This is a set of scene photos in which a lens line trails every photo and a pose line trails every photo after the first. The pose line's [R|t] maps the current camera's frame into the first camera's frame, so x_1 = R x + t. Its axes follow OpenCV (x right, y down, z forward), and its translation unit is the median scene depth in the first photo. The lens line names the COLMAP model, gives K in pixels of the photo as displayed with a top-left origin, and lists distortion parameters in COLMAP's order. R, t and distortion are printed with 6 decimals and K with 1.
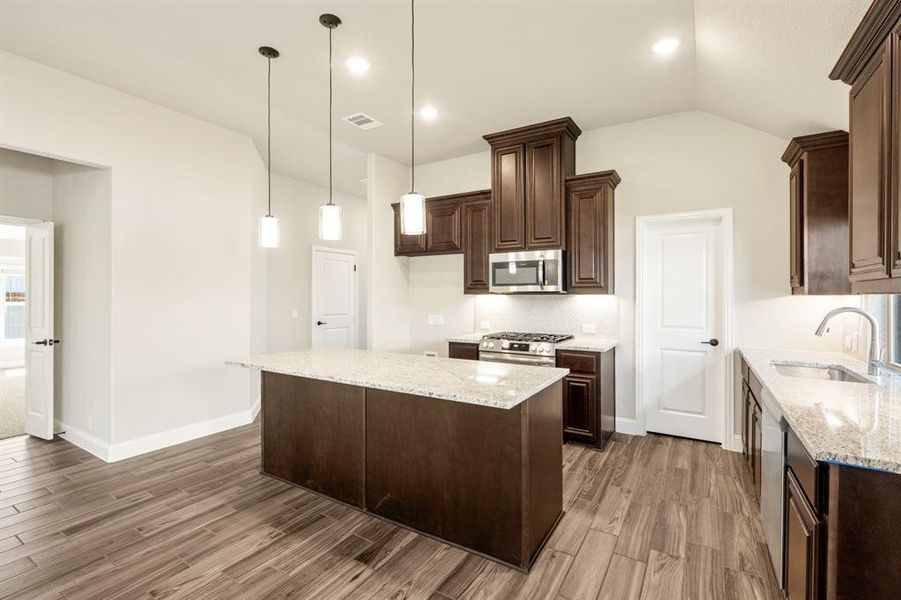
lens RADIAL K [[396.3, 0, 458.8], [0, 396.3, 294.1], [0, 0, 1]] dist [-0.002939, 0.001033]
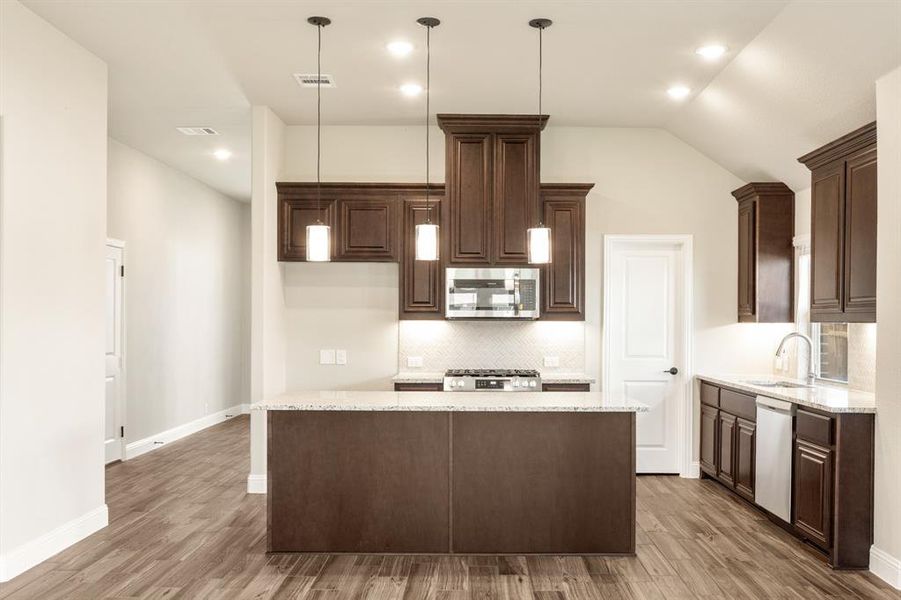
lens RADIAL K [[811.8, 0, 465.2], [0, 811.8, 326.1], [0, 0, 1]] dist [0.005507, -0.008264]
pose [[0.855777, 0.002515, 0.517339, -1.006842], [-0.007379, 0.999946, 0.007344, 0.000622], [-0.517292, -0.010102, 0.855749, -0.537161]]
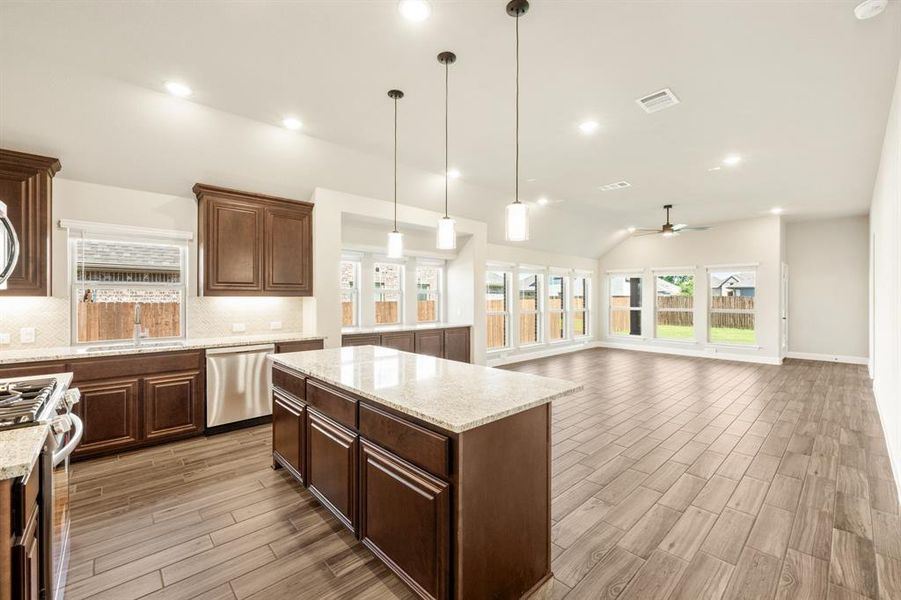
lens RADIAL K [[368.2, 0, 447.8], [0, 368.2, 300.1], [0, 0, 1]] dist [0.003802, -0.000313]
pose [[-0.960250, -0.003275, 0.279124, -0.516825], [-0.001120, 0.999968, 0.007879, 0.001745], [-0.279141, 0.007253, -0.960223, 1.664993]]
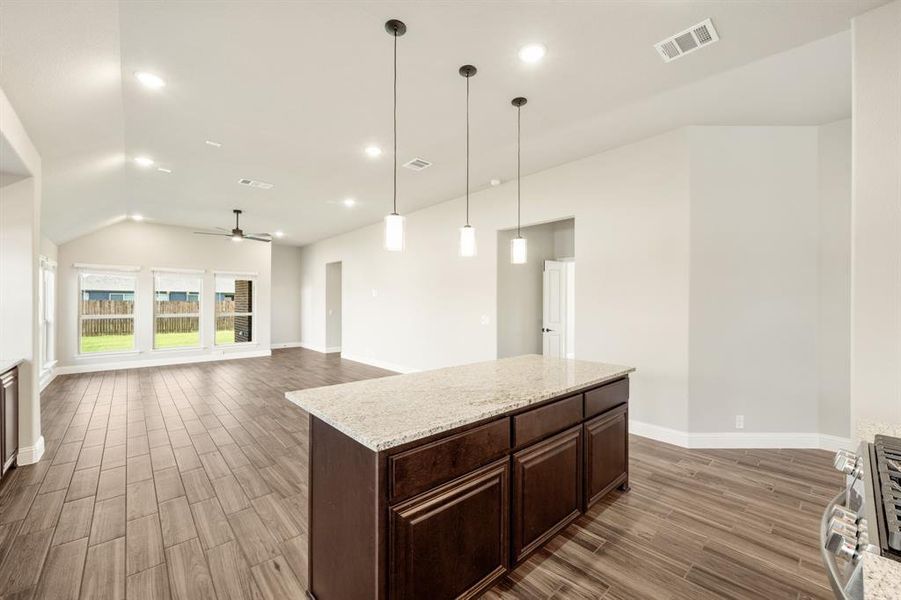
lens RADIAL K [[368.2, 0, 453.8], [0, 368.2, 297.5], [0, 0, 1]] dist [0.003802, -0.000313]
pose [[-0.274778, -0.012175, -0.961431, 0.593070], [-0.000305, 0.999921, -0.012575, 0.004059], [0.961508, -0.003162, -0.274760, 1.050784]]
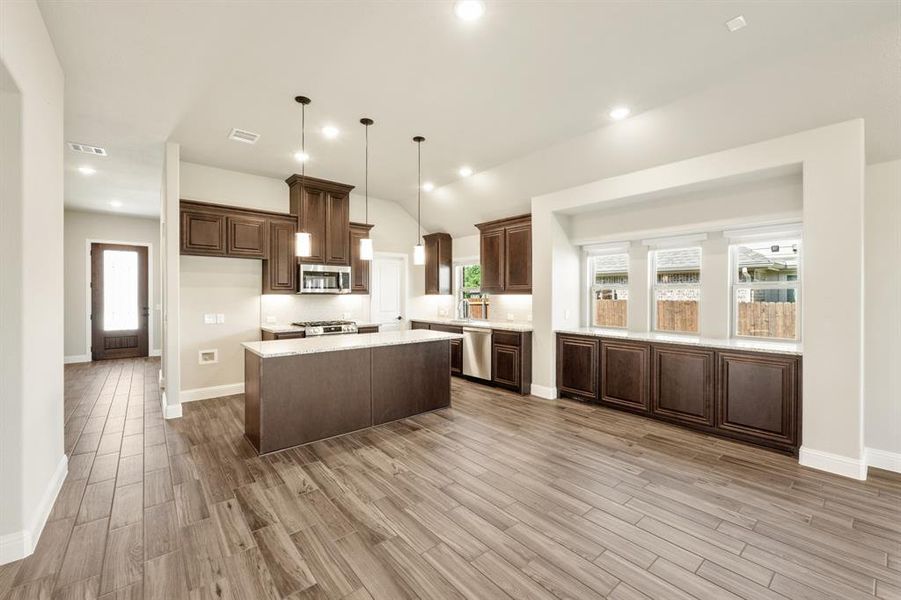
lens RADIAL K [[368.2, 0, 442.5], [0, 368.2, 297.6], [0, 0, 1]] dist [0.003802, -0.000313]
pose [[0.332692, -0.005431, 0.943020, -1.328161], [-0.001517, 0.999979, 0.006294, 0.003874], [-0.943034, -0.003525, 0.332677, 0.188195]]
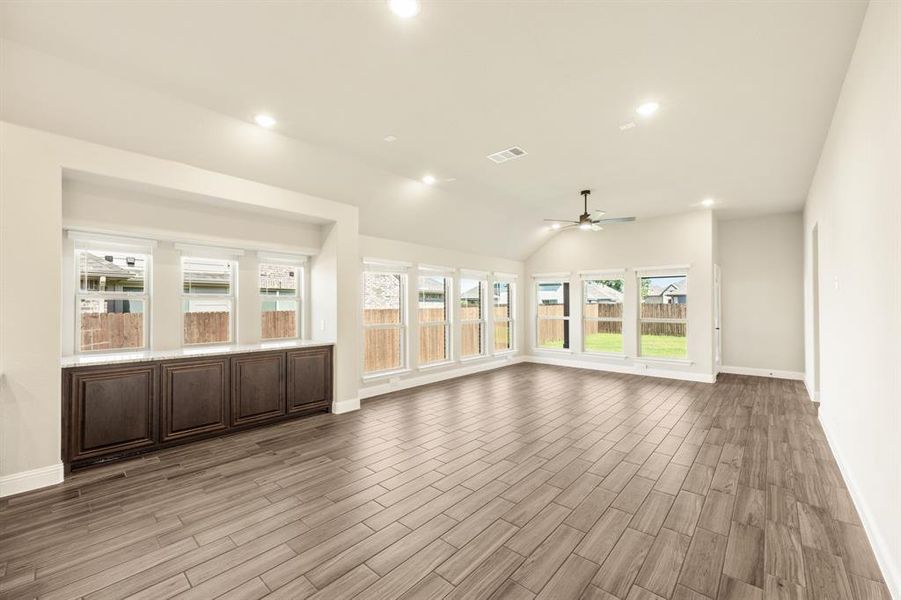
lens RADIAL K [[368.2, 0, 454.6], [0, 368.2, 305.2], [0, 0, 1]] dist [0.003802, -0.000313]
pose [[-0.986699, 0.003054, 0.162530, -0.819591], [0.003045, 0.999995, -0.000308, 0.001793], [-0.162530, 0.000191, -0.986704, 1.050097]]
